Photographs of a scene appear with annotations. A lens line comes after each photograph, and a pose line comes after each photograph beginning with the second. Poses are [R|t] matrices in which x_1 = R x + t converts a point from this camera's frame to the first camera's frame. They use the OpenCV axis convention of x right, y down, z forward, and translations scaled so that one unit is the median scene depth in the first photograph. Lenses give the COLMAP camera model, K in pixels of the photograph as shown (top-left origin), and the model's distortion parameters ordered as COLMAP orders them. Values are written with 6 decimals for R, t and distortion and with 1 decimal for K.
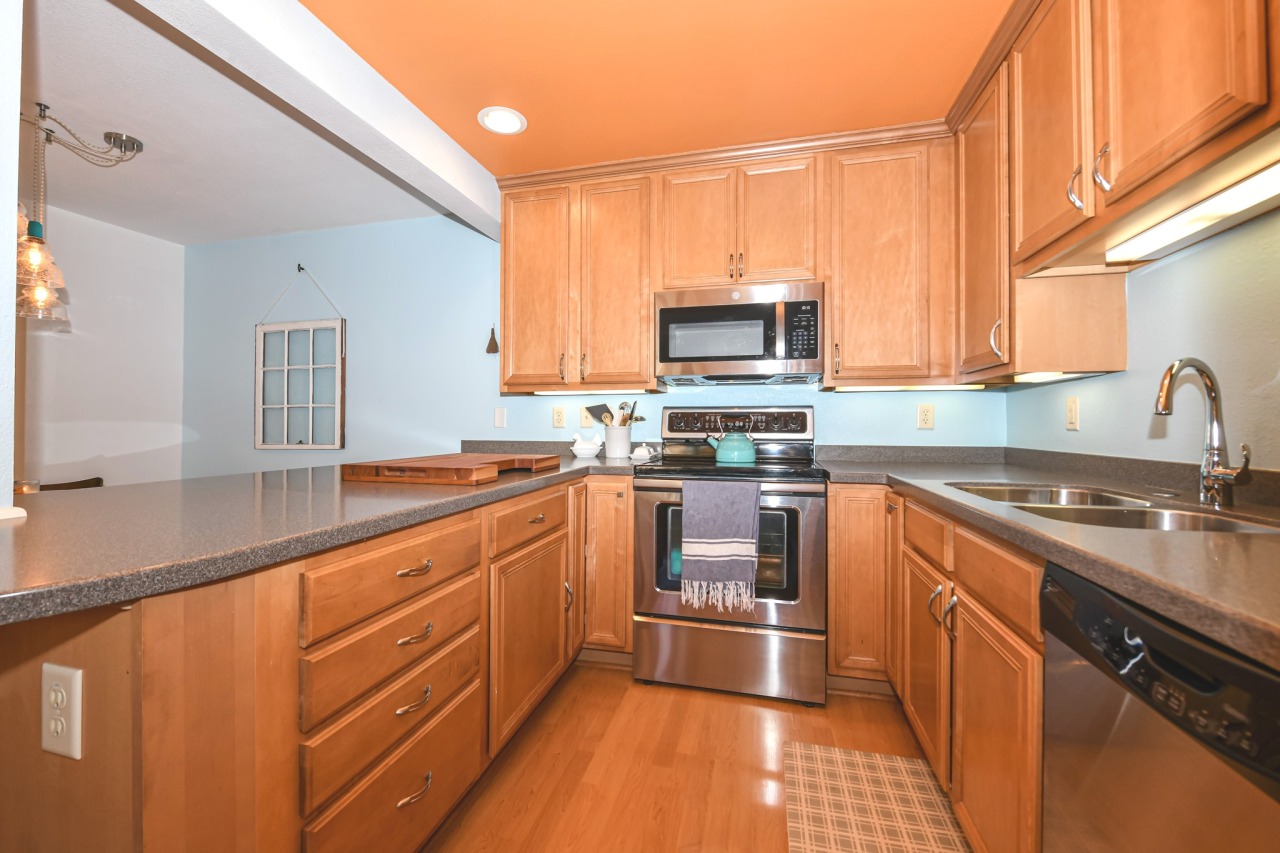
lens RADIAL K [[515.3, 0, 636.6], [0, 515.3, 424.6], [0, 0, 1]] dist [-0.003082, -0.000126]
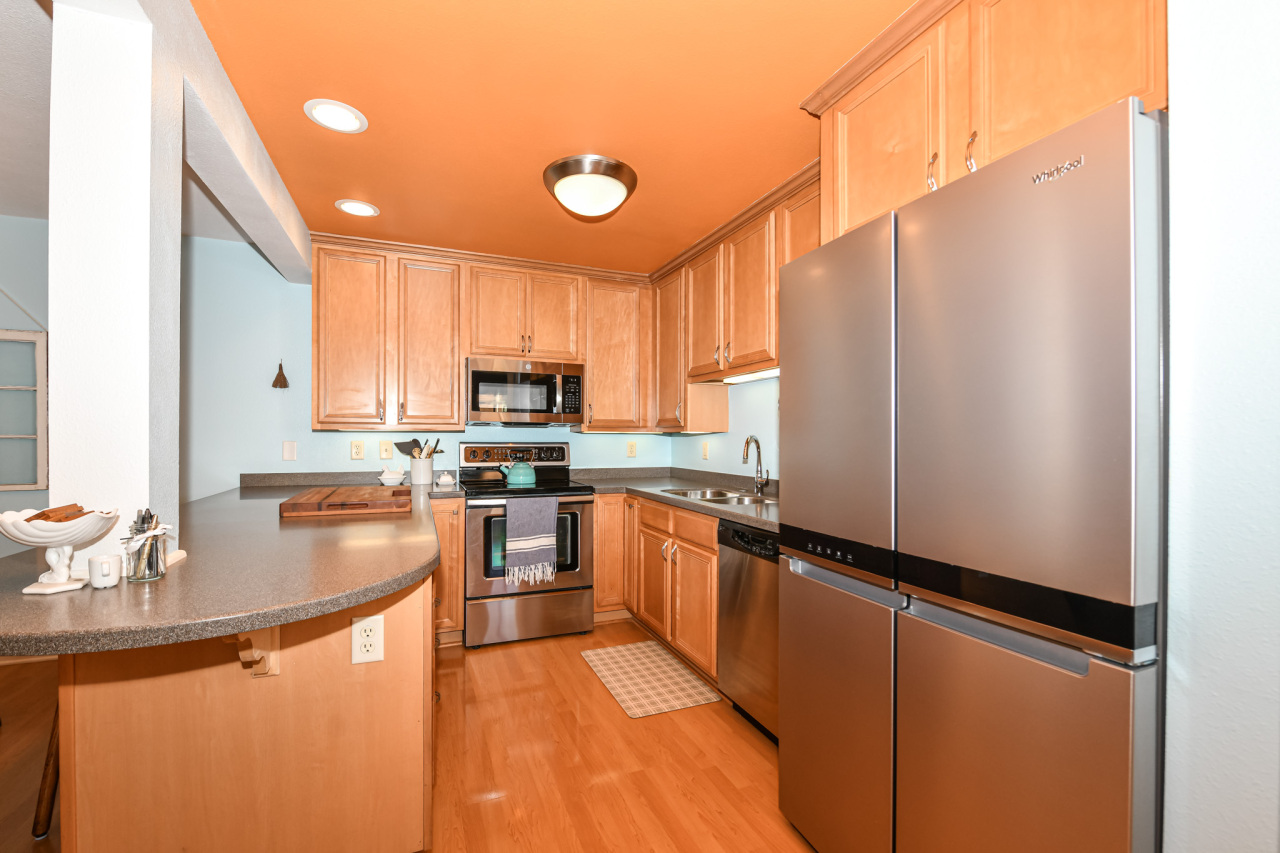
lens RADIAL K [[532.3, 0, 636.2], [0, 532.3, 439.0], [0, 0, 1]] dist [-0.014165, -0.000130]
pose [[0.797253, 0.000649, 0.603645, -0.451063], [-0.004813, 0.999974, 0.005282, -0.059185], [-0.603626, -0.007116, 0.797236, -0.347632]]
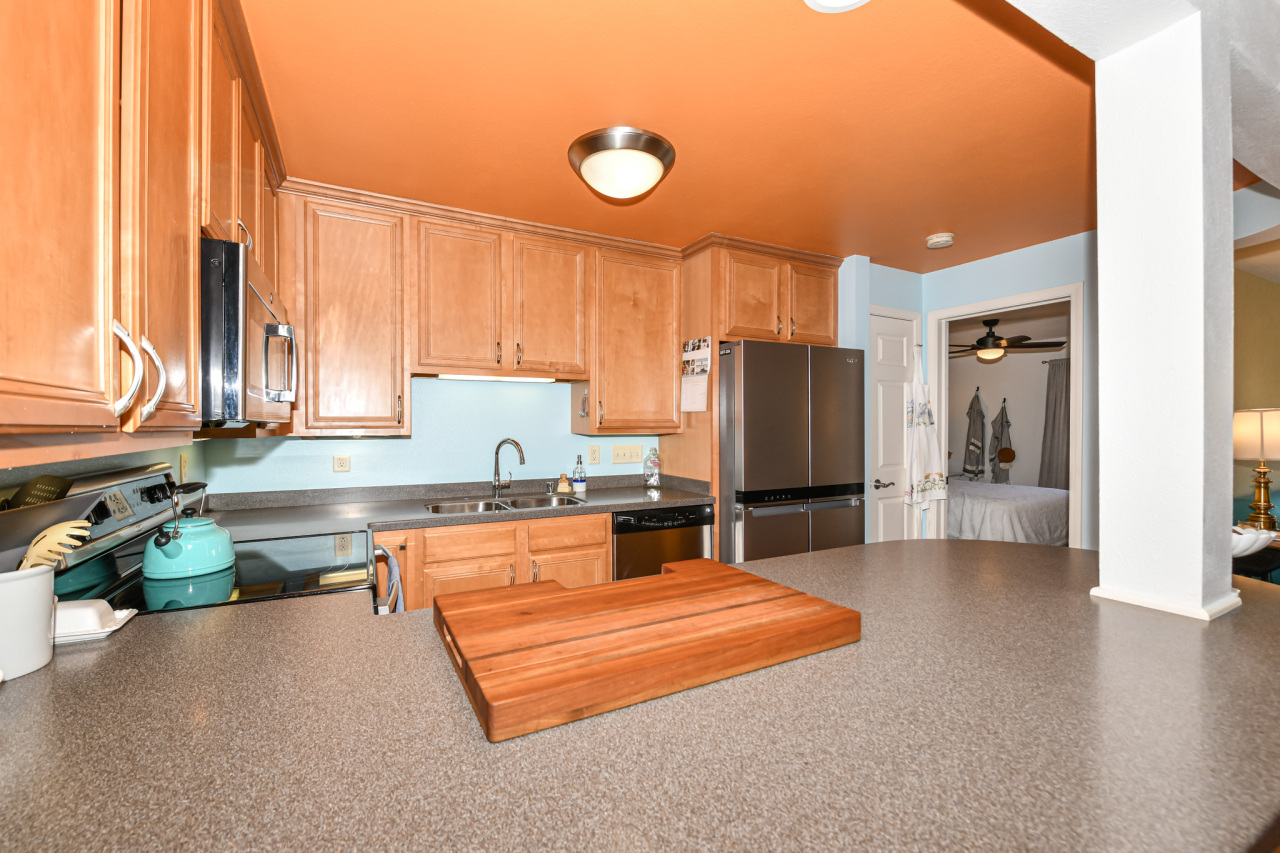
lens RADIAL K [[536.3, 0, 617.3], [0, 536.3, 428.4], [0, 0, 1]] dist [-0.003019, -0.000302]
pose [[-0.675809, -0.004613, 0.737063, -0.570059], [-0.003279, 0.999989, 0.003253, -0.089855], [-0.737070, -0.000218, -0.675817, 1.165970]]
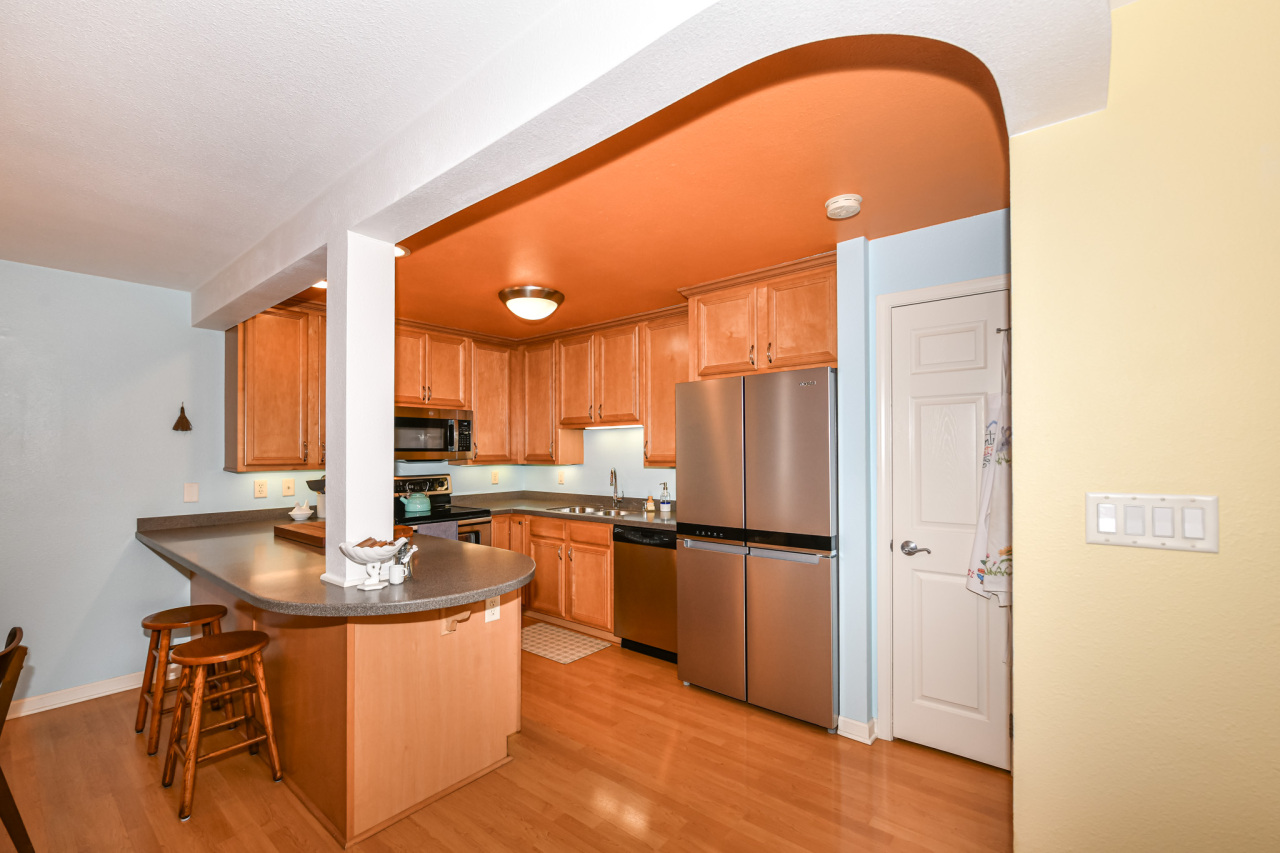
lens RADIAL K [[541.5, 0, 644.5], [0, 541.5, 445.5], [0, 0, 1]] dist [-0.014146, -0.000053]
pose [[0.411475, 0.004431, 0.911410, -1.133944], [0.004415, 0.999967, -0.006855, -0.125914], [-0.911410, 0.006844, 0.411442, -0.376995]]
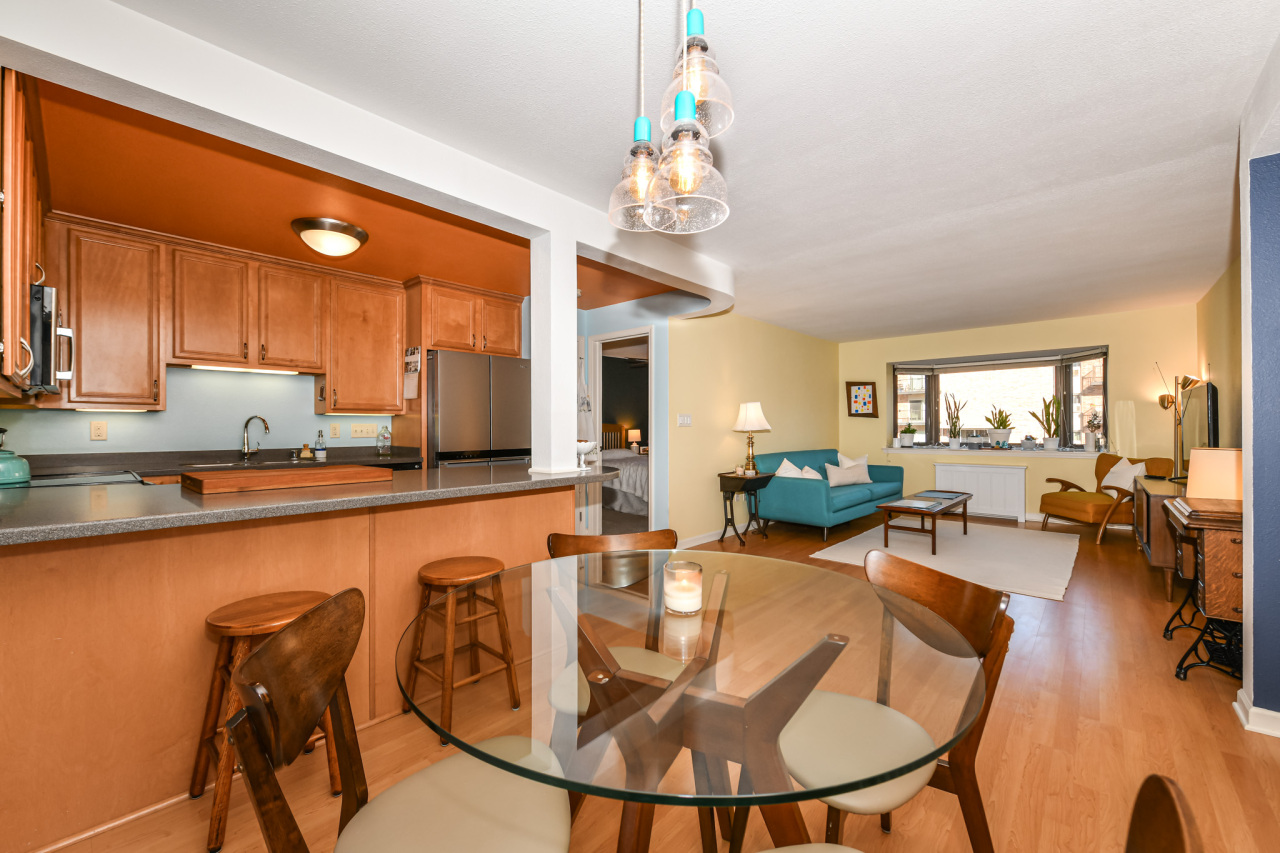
lens RADIAL K [[536.3, 0, 617.3], [0, 536.3, 428.4], [0, 0, 1]] dist [-0.003019, -0.000302]
pose [[-0.881924, 0.000919, 0.471390, -1.246474], [-0.001158, 0.999991, -0.004117, -0.015618], [-0.471390, -0.004177, -0.881915, 1.441851]]
